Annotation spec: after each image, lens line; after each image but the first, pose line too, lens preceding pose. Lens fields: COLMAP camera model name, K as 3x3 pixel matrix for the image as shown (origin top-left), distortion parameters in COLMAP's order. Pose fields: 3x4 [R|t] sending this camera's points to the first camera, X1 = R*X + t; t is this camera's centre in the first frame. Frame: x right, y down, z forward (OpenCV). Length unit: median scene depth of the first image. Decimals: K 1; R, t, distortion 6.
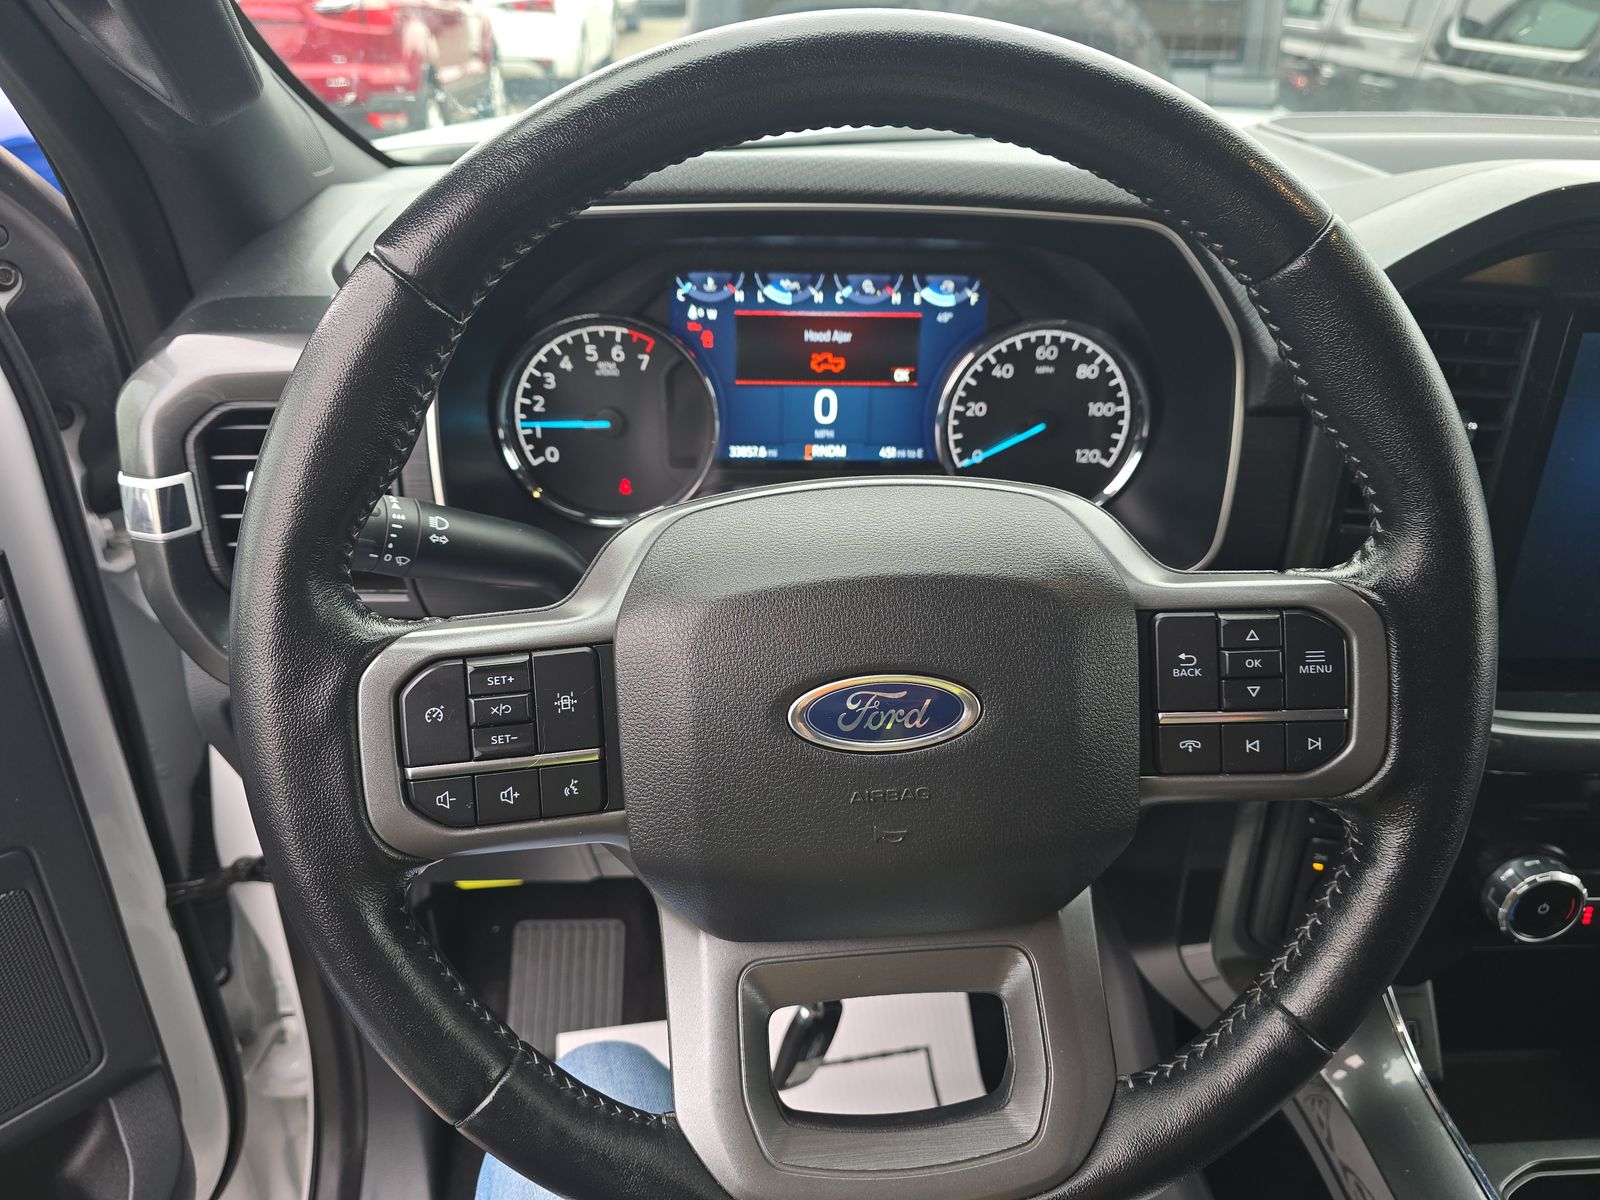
lens RADIAL K [[1077.9, 0, 807.3], [0, 1077.9, 598.9], [0, 0, 1]] dist [0.074029, -0.091476]
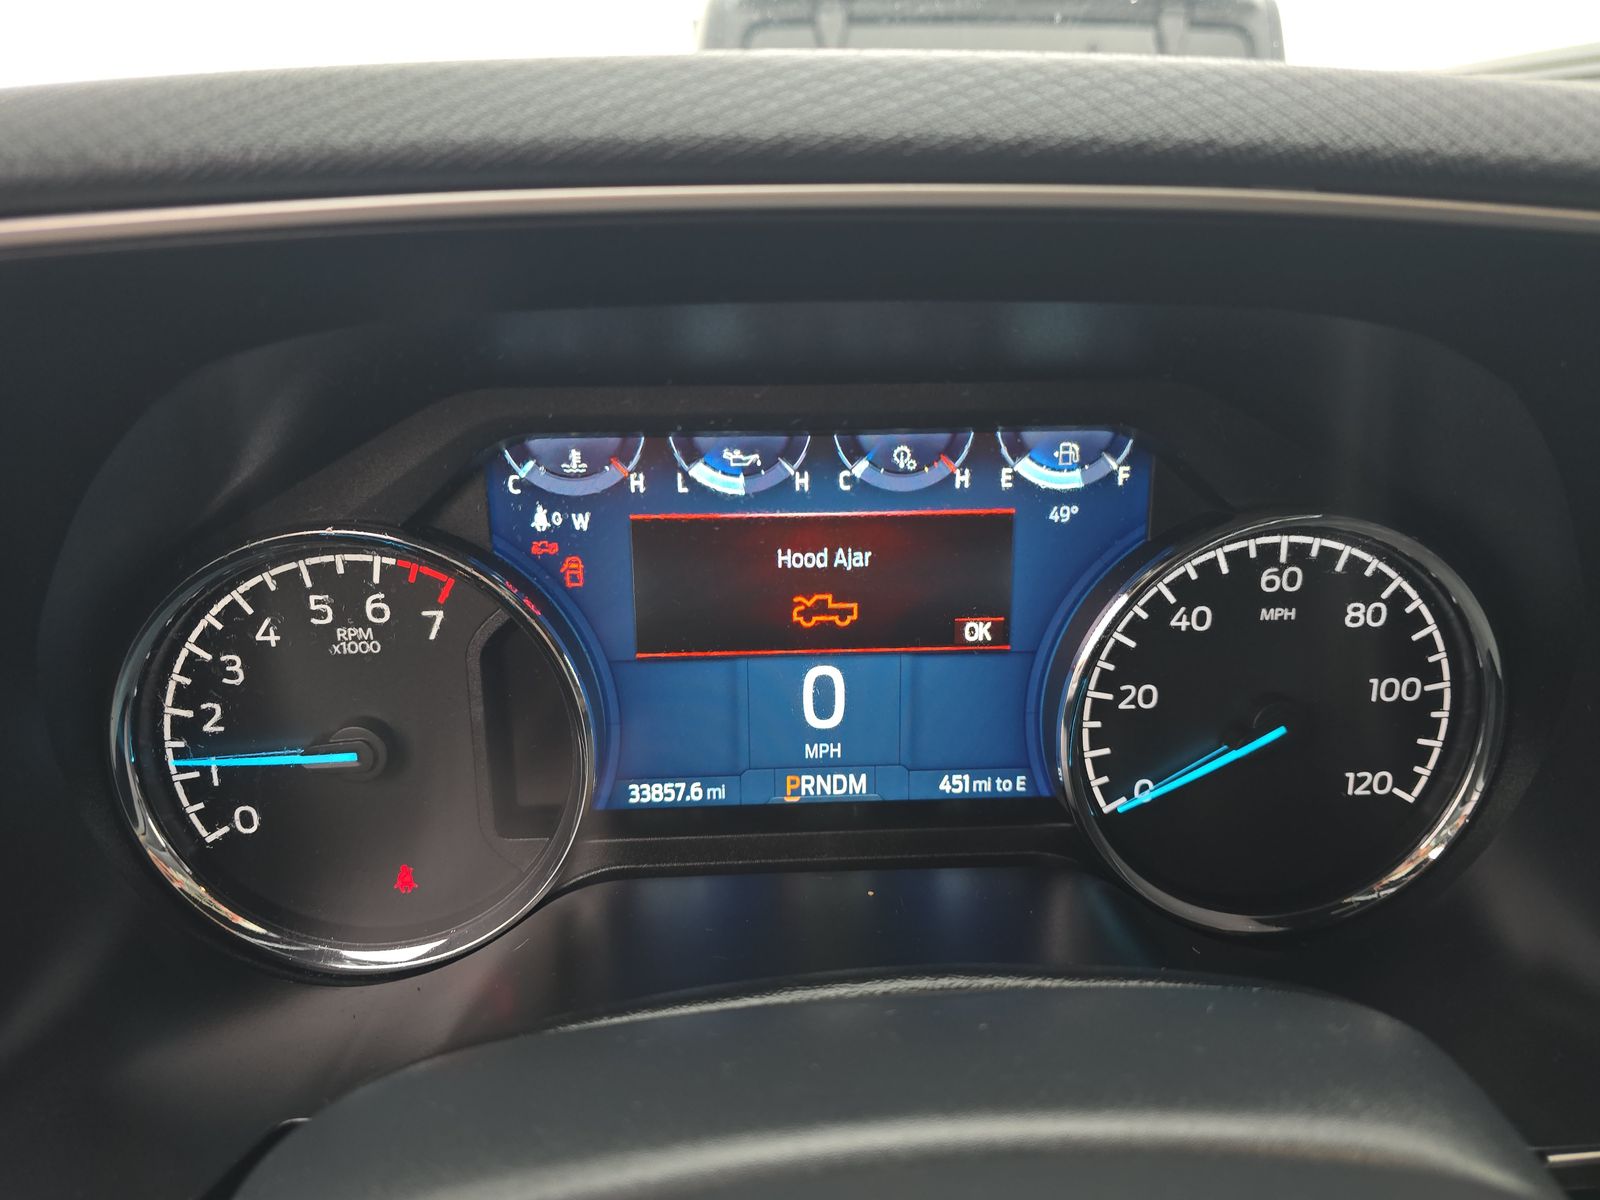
lens RADIAL K [[1077.9, 0, 807.3], [0, 1077.9, 598.9], [0, 0, 1]] dist [0.074029, -0.091476]
pose [[0.999528, -0.029983, 0.006764, 0.007866], [0.030721, 0.981445, -0.189265, -0.133775], [-0.000964, 0.189383, 0.981903, 0.529557]]
